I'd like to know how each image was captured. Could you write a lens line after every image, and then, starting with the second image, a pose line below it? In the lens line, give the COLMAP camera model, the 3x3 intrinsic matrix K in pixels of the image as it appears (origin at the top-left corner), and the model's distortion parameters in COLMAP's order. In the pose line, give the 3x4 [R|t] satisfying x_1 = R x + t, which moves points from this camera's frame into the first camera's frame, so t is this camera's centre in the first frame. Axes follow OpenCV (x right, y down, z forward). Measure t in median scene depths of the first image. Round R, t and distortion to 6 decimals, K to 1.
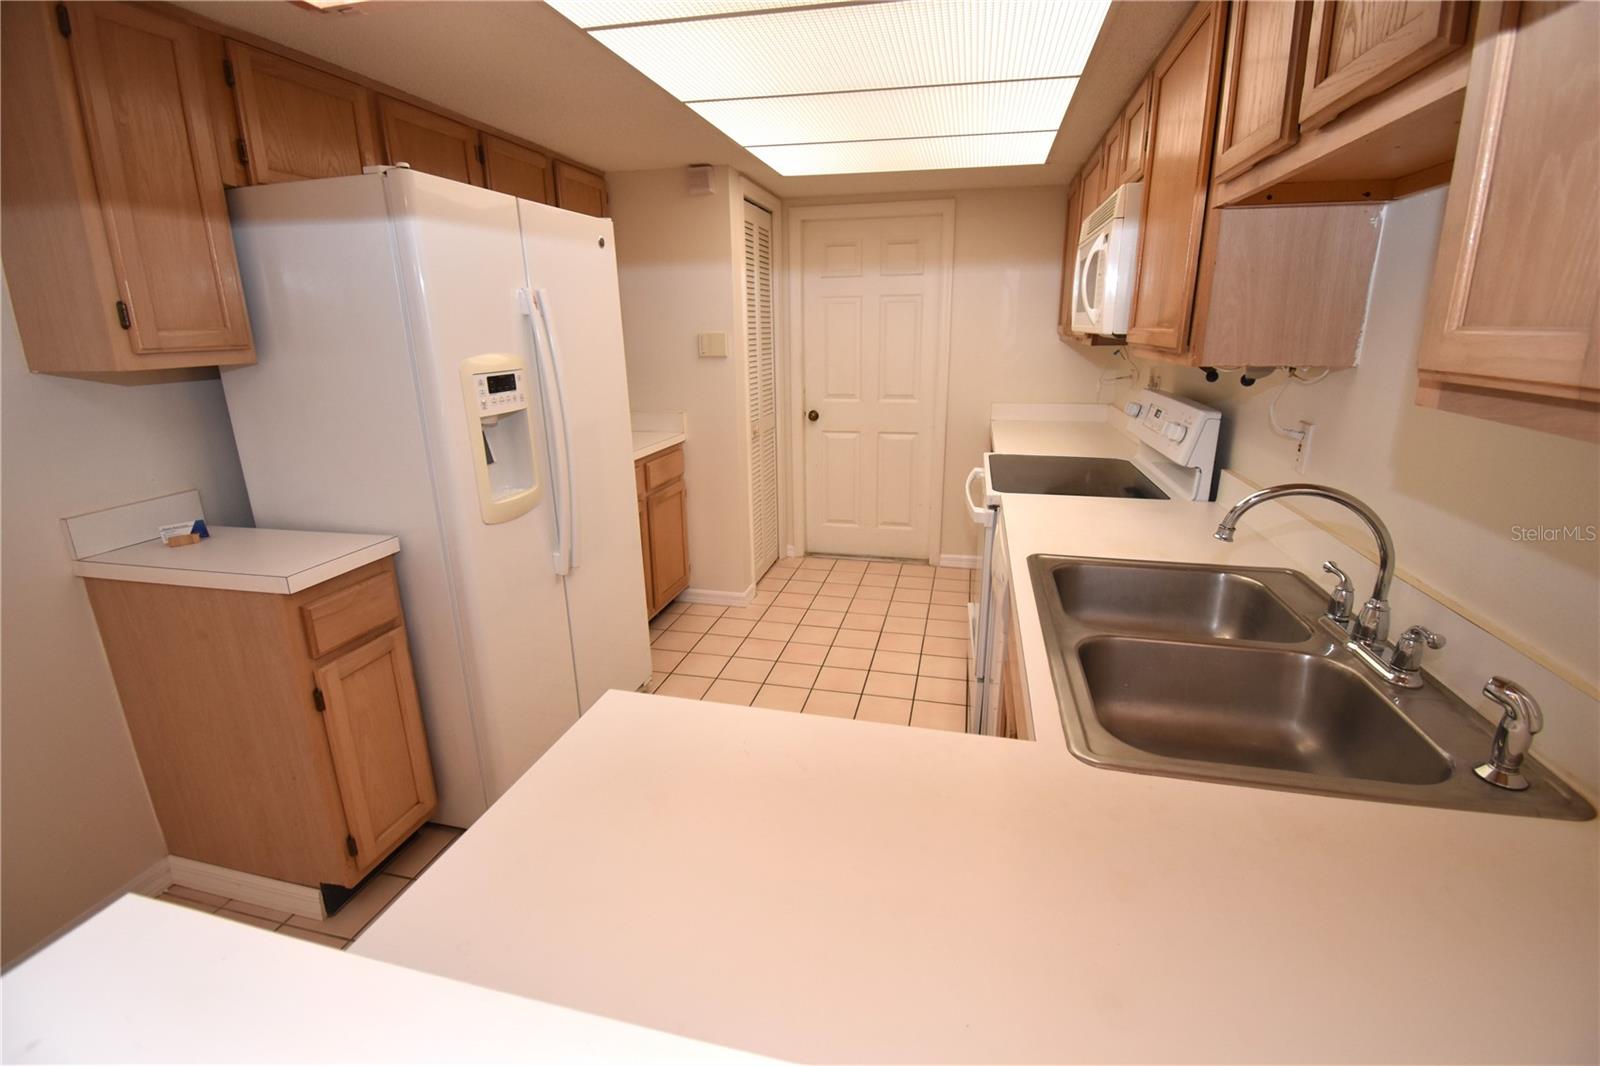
lens RADIAL K [[701.9, 0, 805.9], [0, 701.9, 534.3], [0, 0, 1]] dist [0.010671, -0.000070]
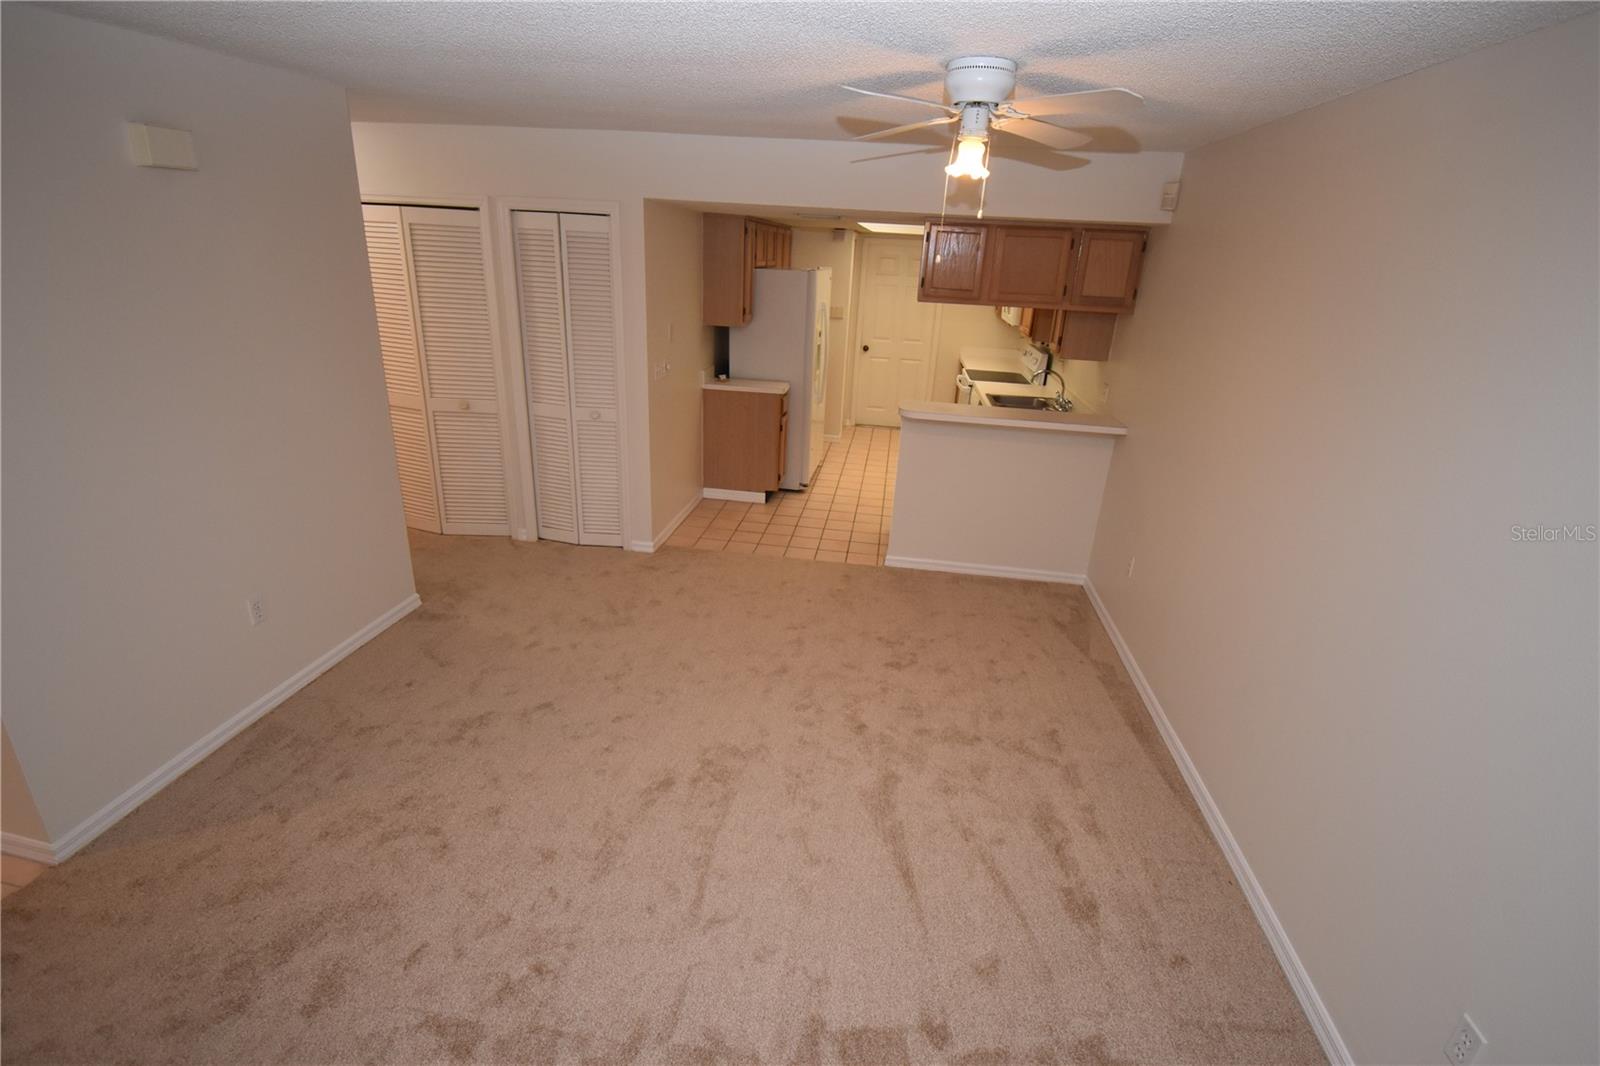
lens RADIAL K [[701.9, 0, 805.9], [0, 701.9, 534.3], [0, 0, 1]] dist [0.010671, -0.000070]
pose [[0.993835, 0.019457, 0.109152, -0.655632], [-0.029177, 0.995678, 0.088172, 0.312877], [-0.106965, -0.090813, 0.990107, -1.685395]]
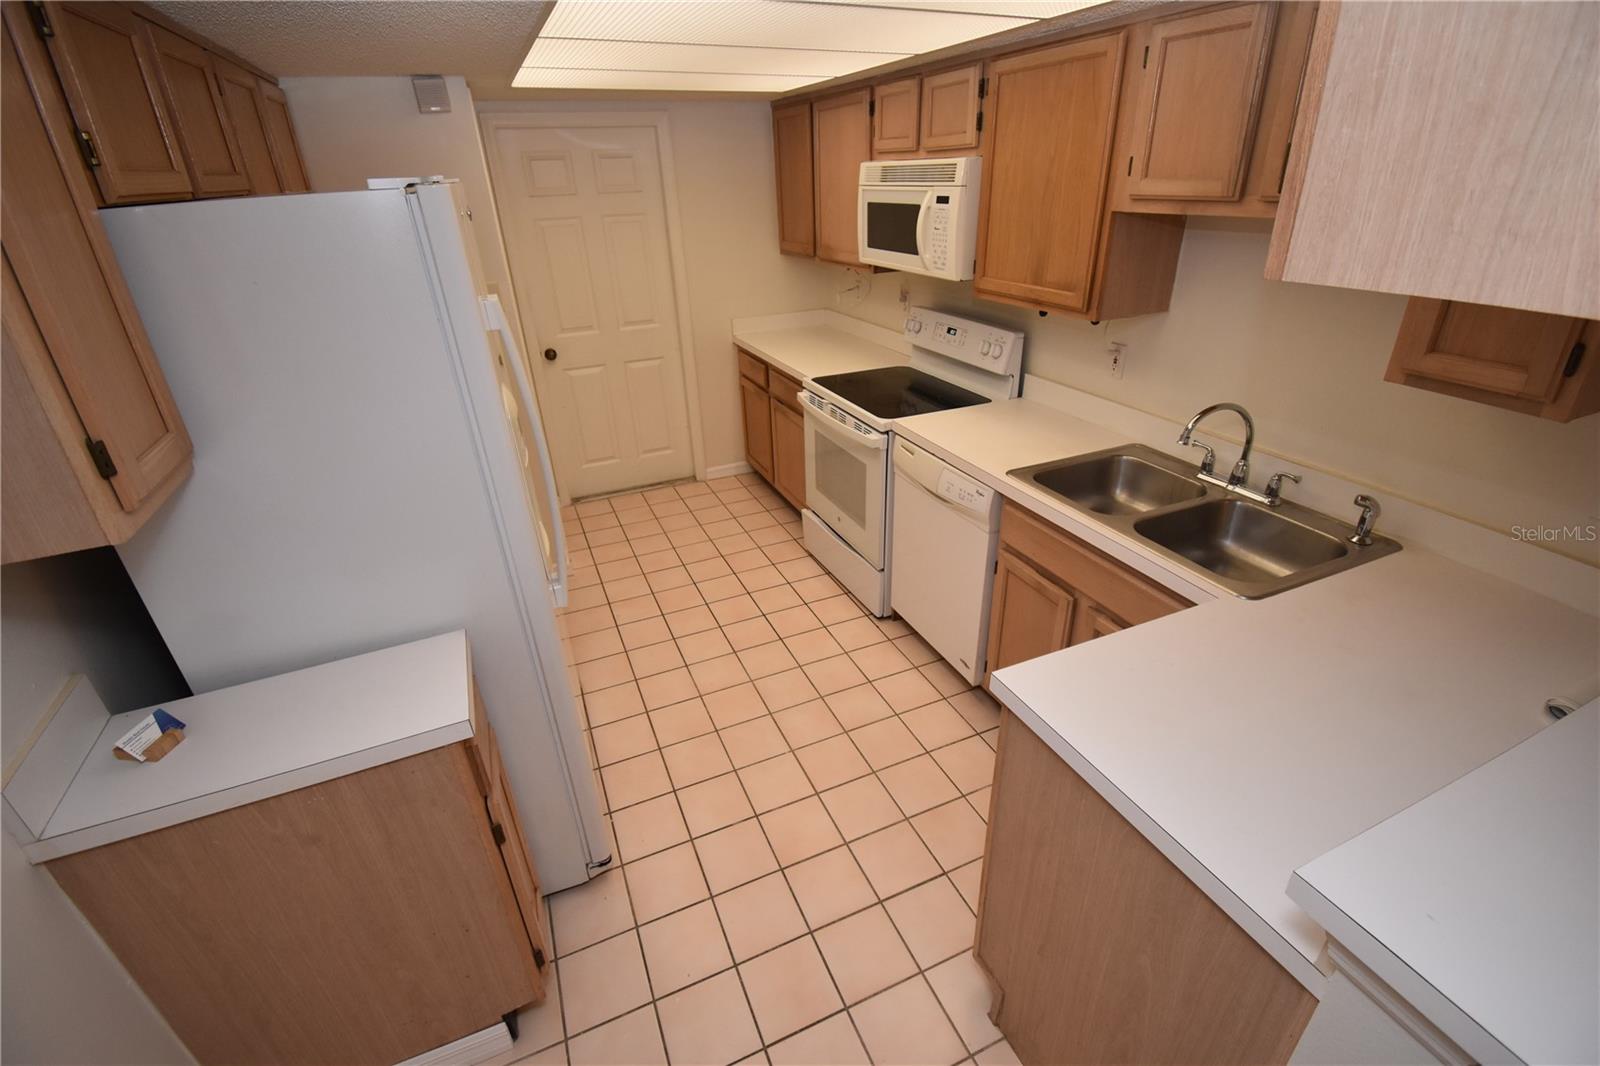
lens RADIAL K [[701.9, 0, 805.9], [0, 701.9, 534.3], [0, 0, 1]] dist [0.010671, -0.000070]
pose [[0.799018, -0.288356, 0.527656, -0.527035], [0.193348, 0.954120, 0.228631, -0.172730], [-0.569374, -0.080659, 0.818112, 0.076224]]
